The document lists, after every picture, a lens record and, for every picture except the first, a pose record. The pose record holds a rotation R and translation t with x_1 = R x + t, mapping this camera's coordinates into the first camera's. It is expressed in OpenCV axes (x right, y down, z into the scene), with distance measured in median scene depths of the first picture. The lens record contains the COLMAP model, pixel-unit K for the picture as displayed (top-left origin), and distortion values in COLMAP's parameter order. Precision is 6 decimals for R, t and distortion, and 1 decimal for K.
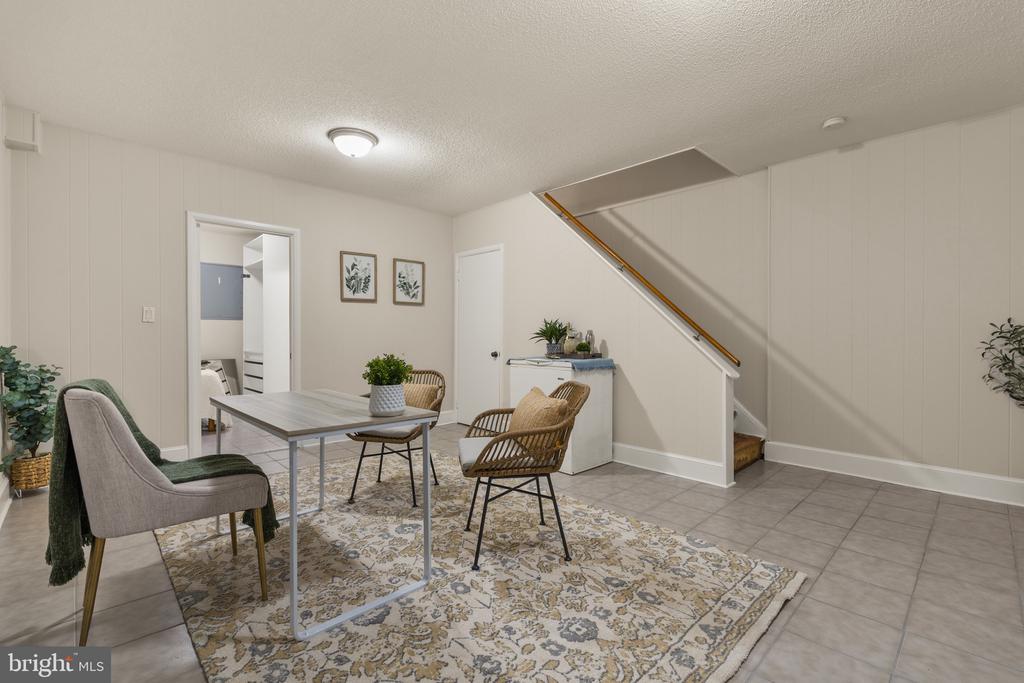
lens RADIAL K [[457.1, 0, 515.7], [0, 457.1, 337.0], [0, 0, 1]] dist [-0.008509, 0.000029]
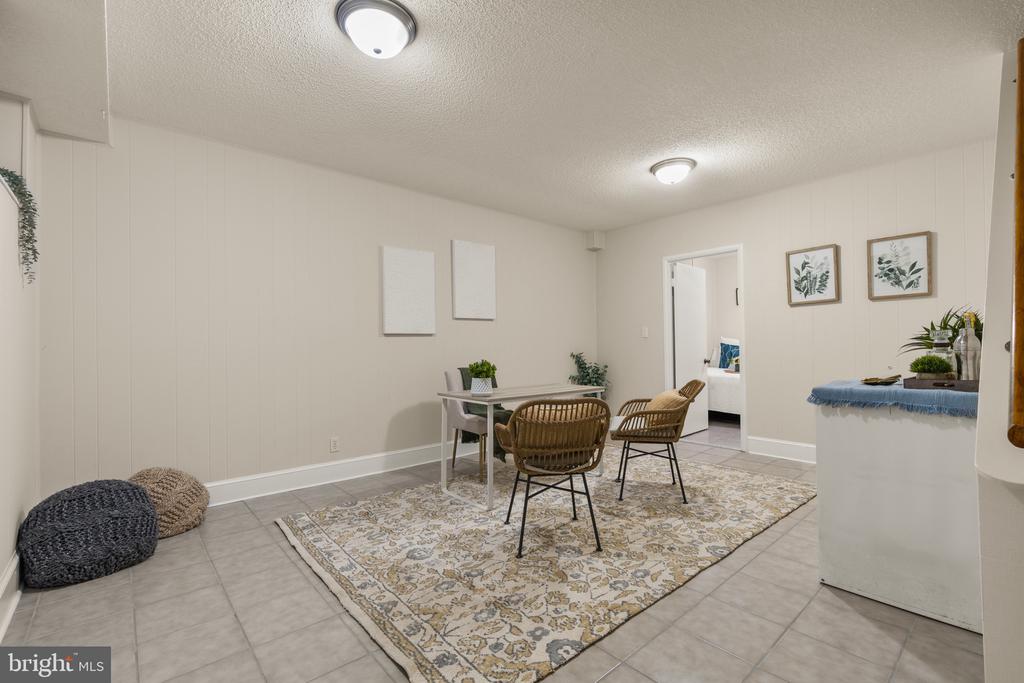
lens RADIAL K [[457.1, 0, 515.3], [0, 457.1, 345.0], [0, 0, 1]] dist [-0.008509, 0.000029]
pose [[-0.055650, -0.006480, -0.998429, 0.857992], [0.012625, 0.999894, -0.007193, -0.002425], [0.998371, -0.013005, -0.055562, 0.762012]]
